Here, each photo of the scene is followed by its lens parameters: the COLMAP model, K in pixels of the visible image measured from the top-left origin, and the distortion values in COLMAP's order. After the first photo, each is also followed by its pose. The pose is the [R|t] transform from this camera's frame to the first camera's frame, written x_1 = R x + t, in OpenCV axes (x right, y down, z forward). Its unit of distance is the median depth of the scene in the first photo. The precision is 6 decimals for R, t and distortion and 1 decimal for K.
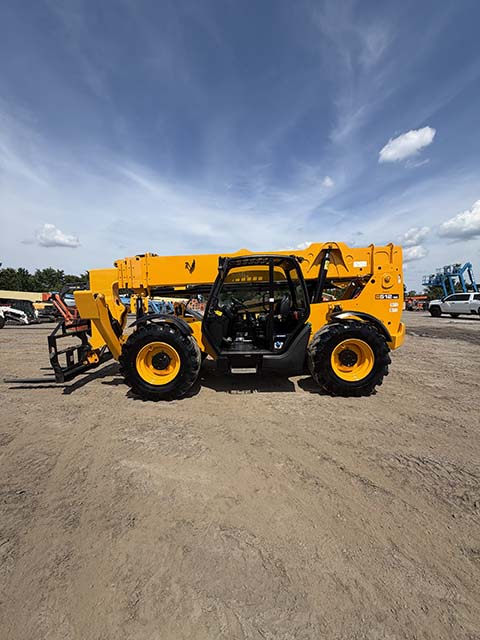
lens RADIAL K [[250.9, 0, 233.6], [0, 250.9, 319.2], [0, 0, 1]] dist [0.001514, 0.000088]
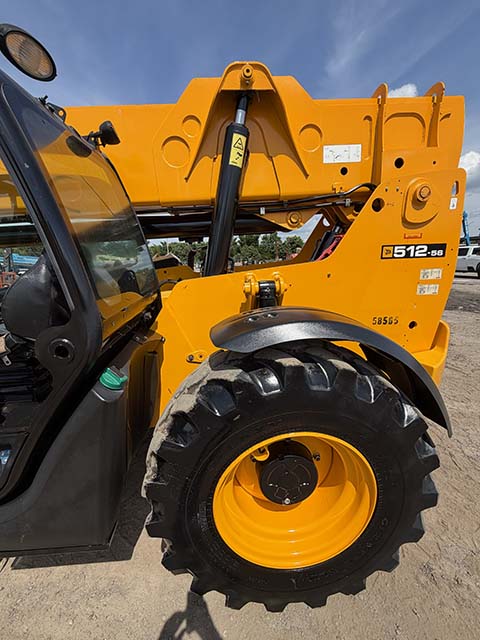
lens RADIAL K [[254.4, 0, 233.2], [0, 254.4, 317.5], [0, 0, 1]] dist [-0.000371, -0.000116]
pose [[0.997803, -0.032960, 0.057478, 0.337390], [0.024058, 0.988513, 0.149210, -0.057477], [-0.061735, -0.147499, 0.987134, 0.651345]]
